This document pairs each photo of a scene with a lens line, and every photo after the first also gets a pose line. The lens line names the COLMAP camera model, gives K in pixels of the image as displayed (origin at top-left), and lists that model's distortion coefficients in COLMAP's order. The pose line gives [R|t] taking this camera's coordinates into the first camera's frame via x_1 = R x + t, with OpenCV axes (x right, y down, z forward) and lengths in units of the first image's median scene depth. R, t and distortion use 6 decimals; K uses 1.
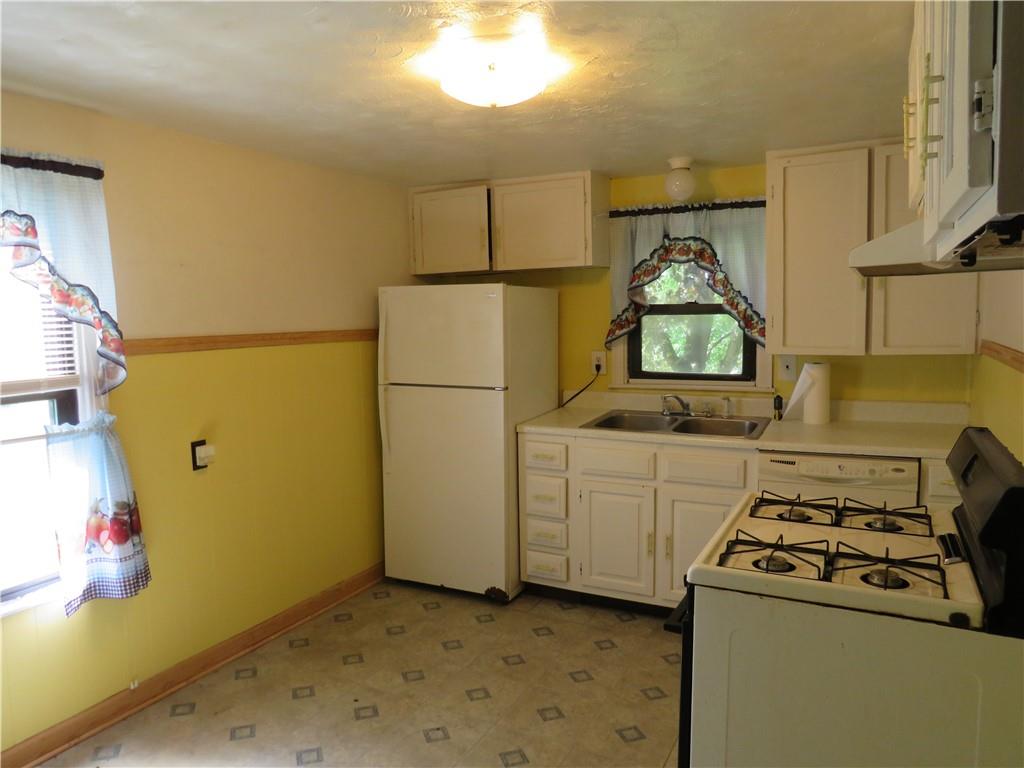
lens RADIAL K [[713.7, 0, 507.8], [0, 713.7, 384.2], [0, 0, 1]] dist [-0.036283, 0.006413]
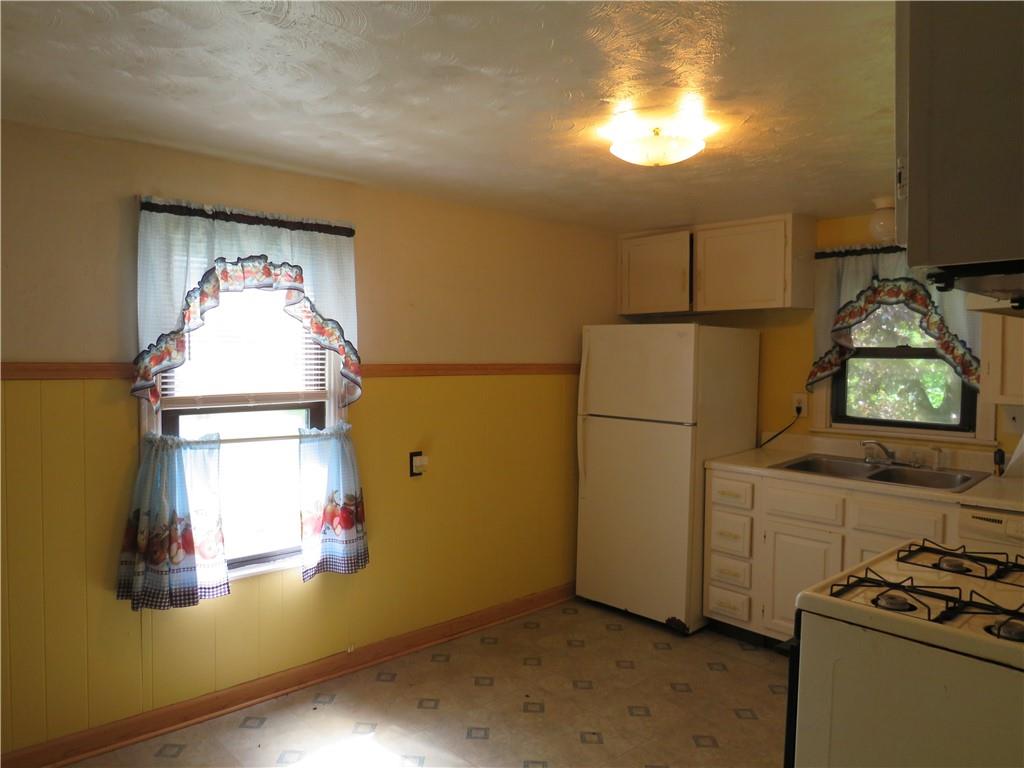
lens RADIAL K [[713.7, 0, 507.8], [0, 713.7, 384.2], [0, 0, 1]] dist [-0.036283, 0.006413]
pose [[0.941798, 0.039704, -0.333827, 0.090806], [-0.057857, 0.997328, -0.044610, 0.010227], [0.331164, 0.061328, 0.941578, -0.070052]]
